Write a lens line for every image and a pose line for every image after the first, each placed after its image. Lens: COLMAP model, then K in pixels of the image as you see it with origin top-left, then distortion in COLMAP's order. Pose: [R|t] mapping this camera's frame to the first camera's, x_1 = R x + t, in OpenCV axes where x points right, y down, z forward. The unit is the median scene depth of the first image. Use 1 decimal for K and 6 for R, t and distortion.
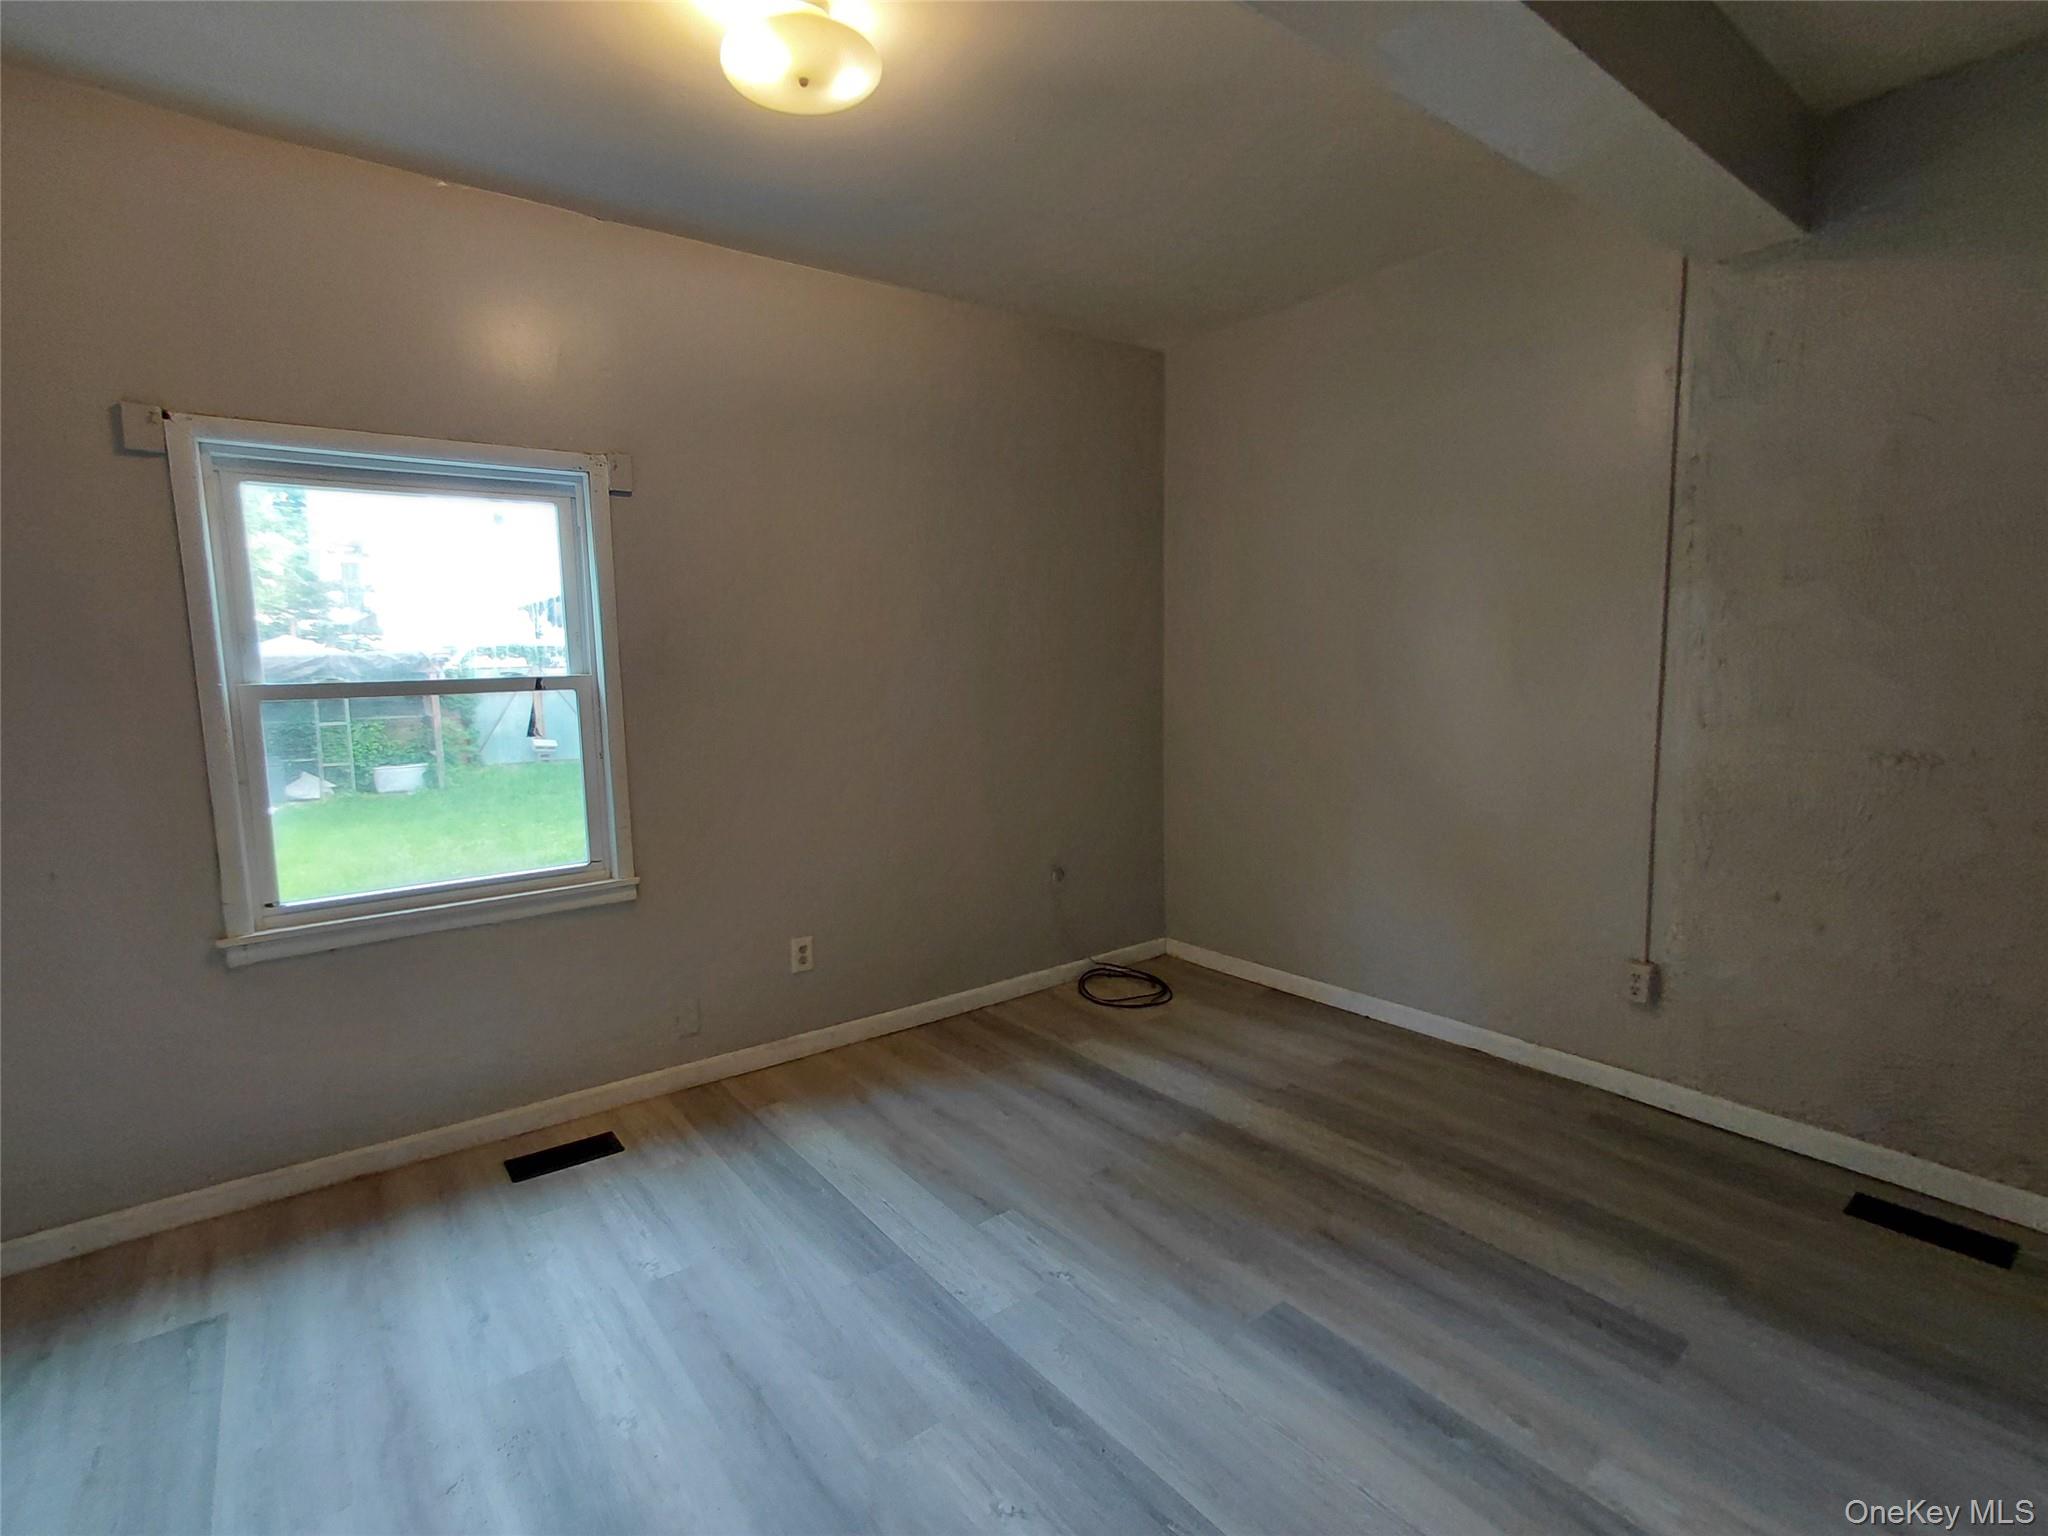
lens RADIAL K [[952.6, 0, 995.3], [0, 952.6, 760.8], [0, 0, 1]] dist [-0.001170, 0.000372]
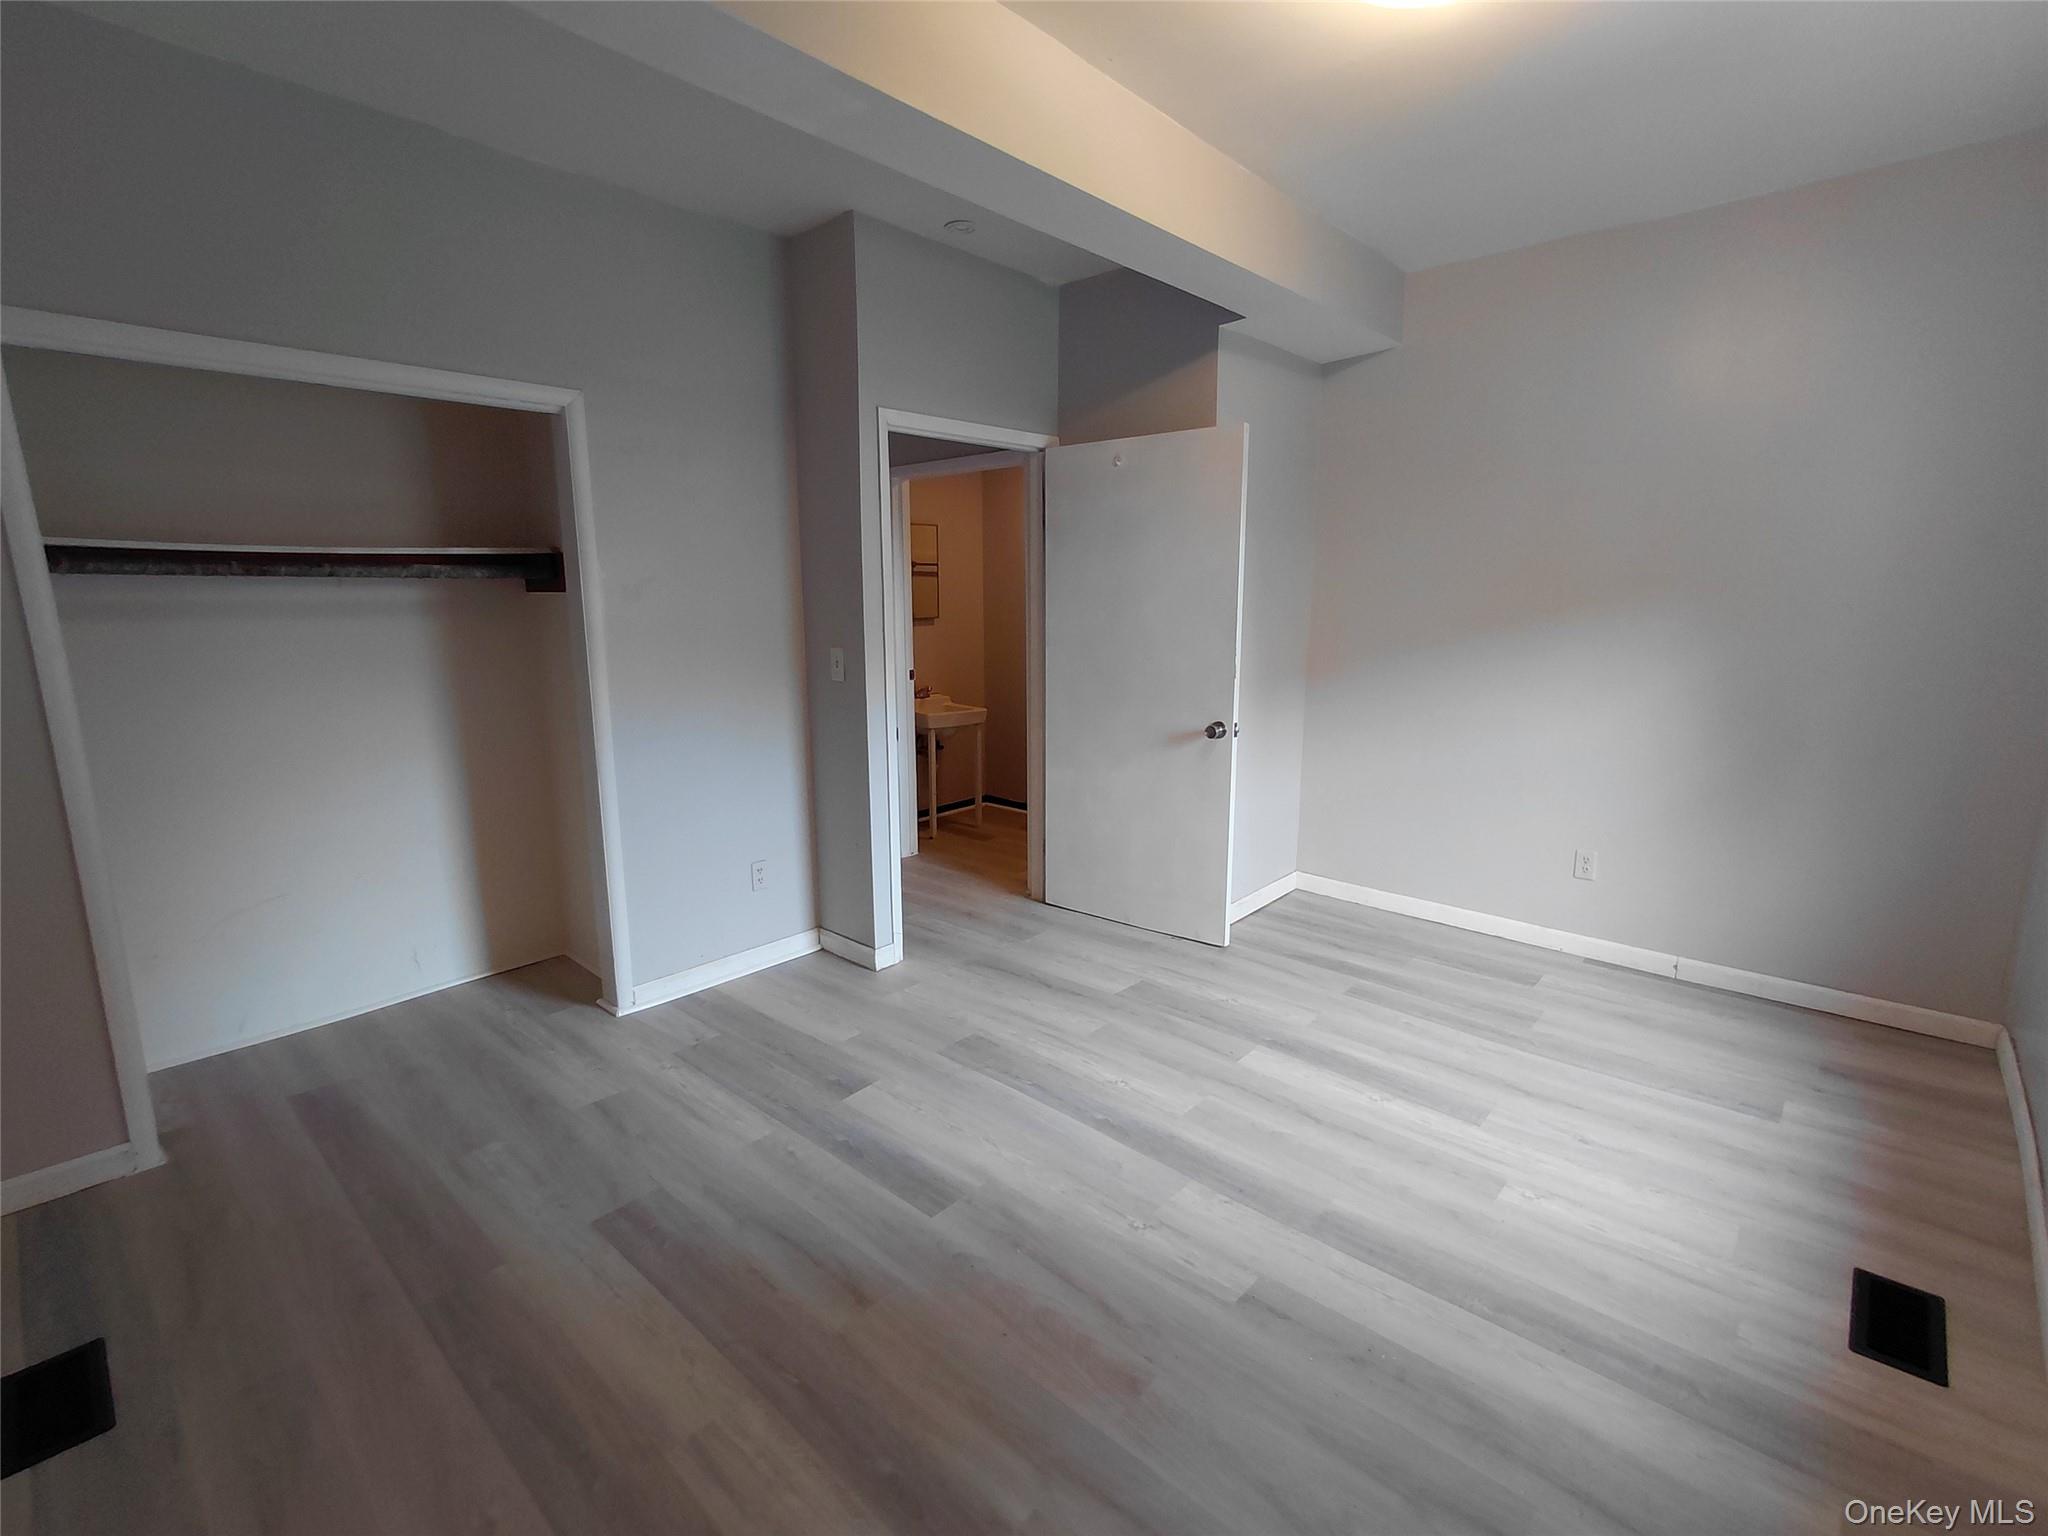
lens RADIAL K [[932.7, 0, 990.1], [0, 932.7, 770.4], [0, 0, 1]] dist [-0.003690, 0.000400]
pose [[-0.987476, 0.054645, -0.148001, 0.295252], [0.008181, 0.954574, 0.297861, -0.184860], [0.157555, 0.292920, -0.943066, 1.497703]]
